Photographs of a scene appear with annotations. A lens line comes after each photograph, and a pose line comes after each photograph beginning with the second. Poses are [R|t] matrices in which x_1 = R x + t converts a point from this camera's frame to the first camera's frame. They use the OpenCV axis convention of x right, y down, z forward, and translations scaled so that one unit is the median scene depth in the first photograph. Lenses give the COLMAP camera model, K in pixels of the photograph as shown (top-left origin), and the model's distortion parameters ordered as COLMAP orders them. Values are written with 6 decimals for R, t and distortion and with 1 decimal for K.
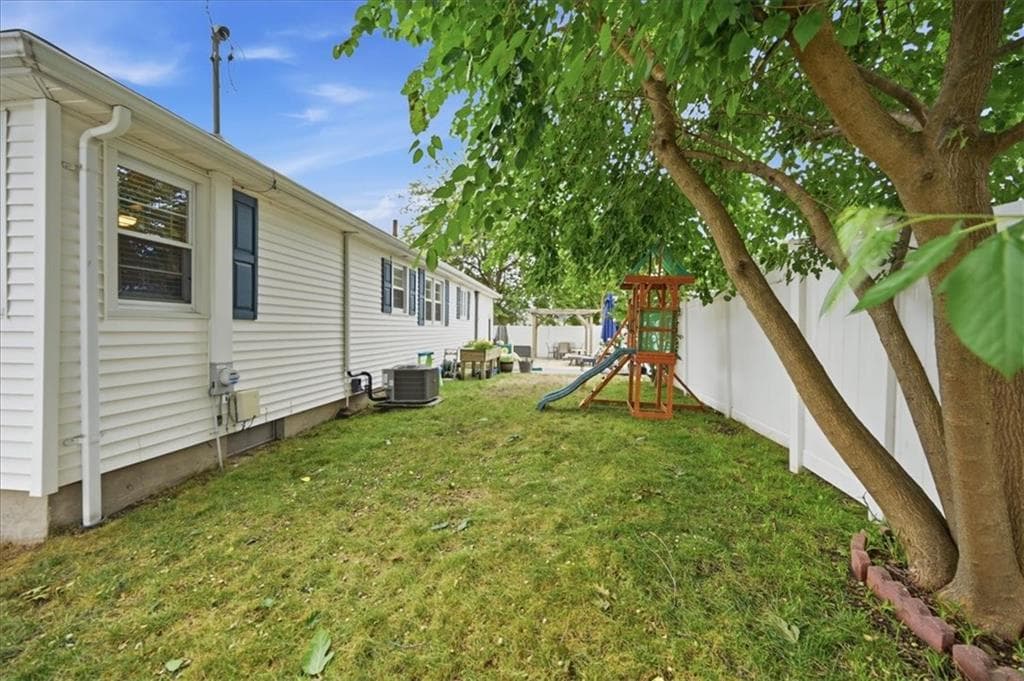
lens RADIAL K [[409.8, 0, 512.5], [0, 409.8, 336.6], [0, 0, 1]] dist [-0.003098, 0.000669]
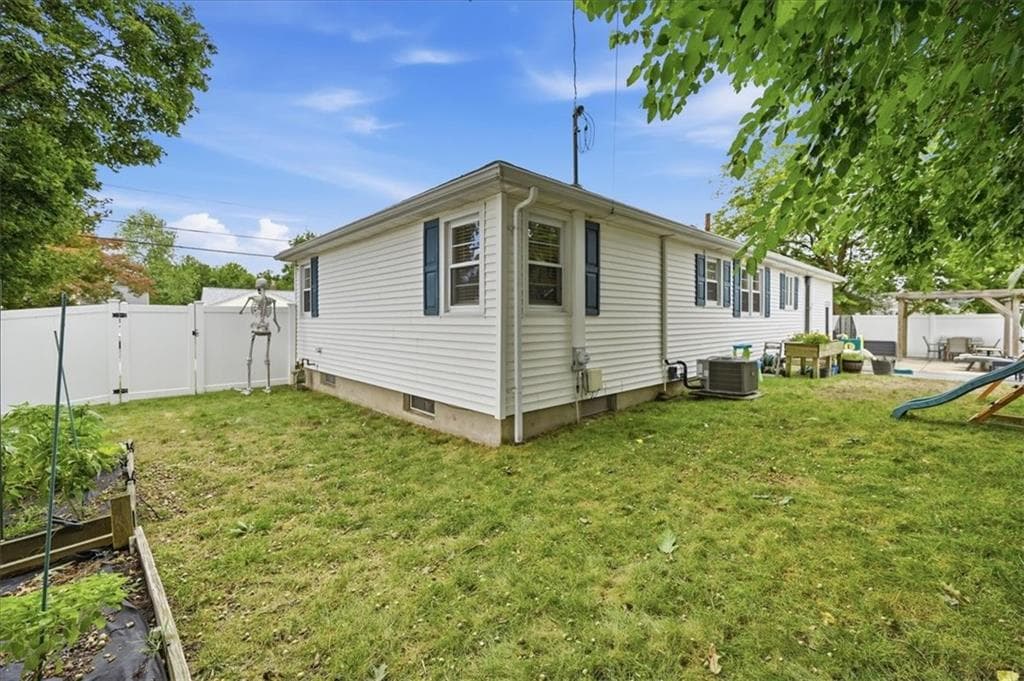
lens RADIAL K [[409.8, 0, 517.0], [0, 409.8, 321.3], [0, 0, 1]] dist [-0.003098, 0.000669]
pose [[0.759450, -0.007802, -0.650518, 0.038440], [-0.003307, 0.999869, -0.015853, -0.001917], [0.650557, 0.014191, 0.759325, -0.231357]]
